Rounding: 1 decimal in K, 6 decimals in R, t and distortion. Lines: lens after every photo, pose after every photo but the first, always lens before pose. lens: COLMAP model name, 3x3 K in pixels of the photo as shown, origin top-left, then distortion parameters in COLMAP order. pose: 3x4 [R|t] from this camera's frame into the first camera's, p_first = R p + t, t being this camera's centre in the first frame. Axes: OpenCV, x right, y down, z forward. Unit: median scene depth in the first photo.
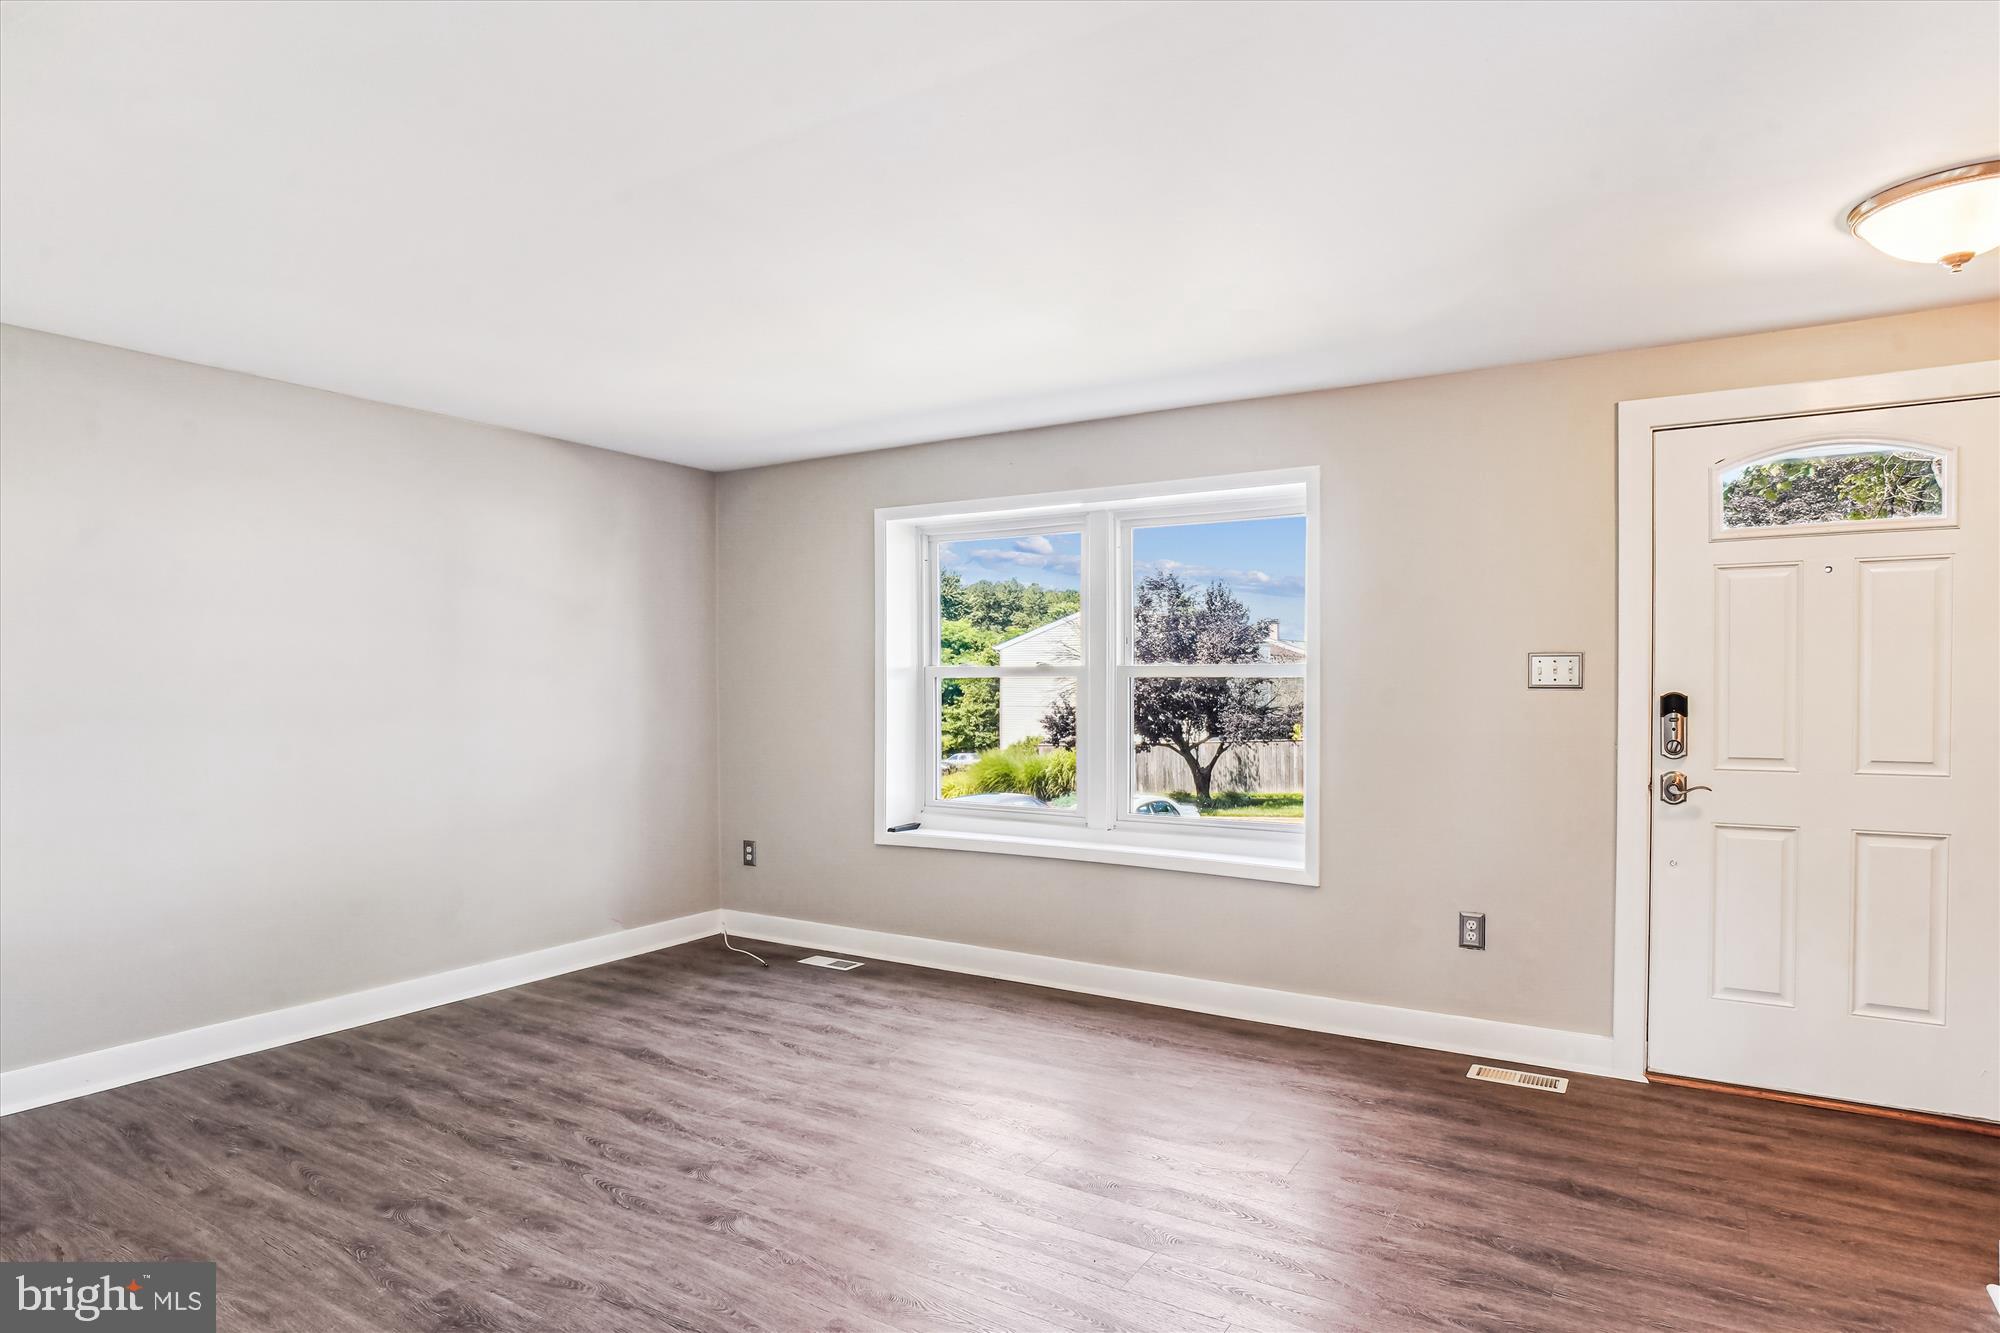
lens RADIAL K [[1143.2, 0, 1001.0], [0, 1143.2, 673.8], [0, 0, 1]] dist [-0.002516, 0.000247]
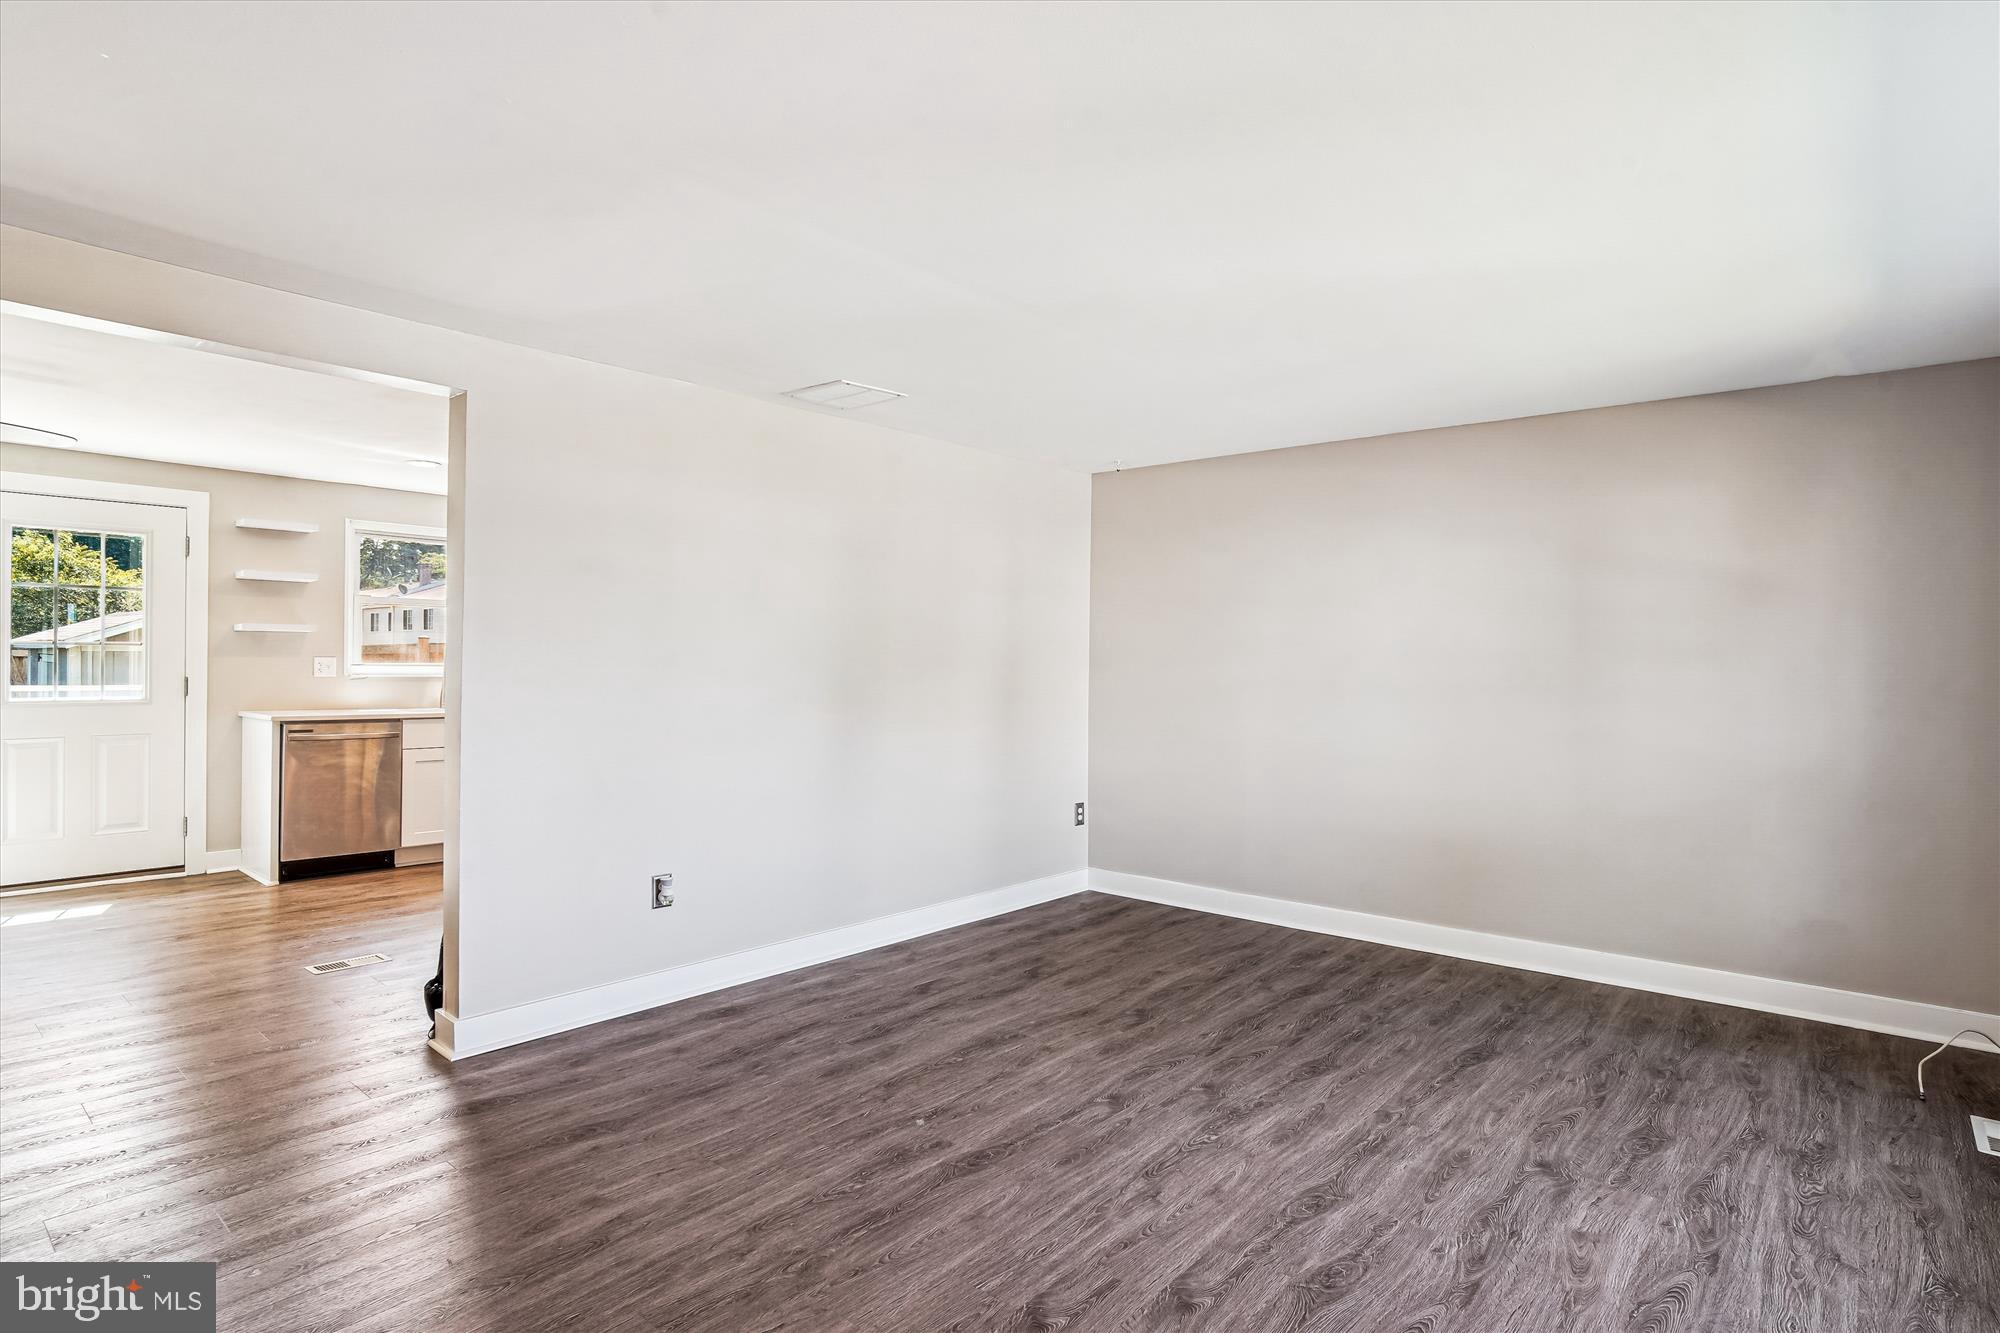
lens RADIAL K [[1066.9, 0, 1005.8], [0, 1066.9, 669.4], [0, 0, 1]] dist [-0.034525, 0.016507]
pose [[-0.146806, 0.007826, -0.989134, 0.670118], [-0.001852, 0.999965, 0.008186, -0.000168], [0.989164, 0.003034, -0.146786, 0.777697]]
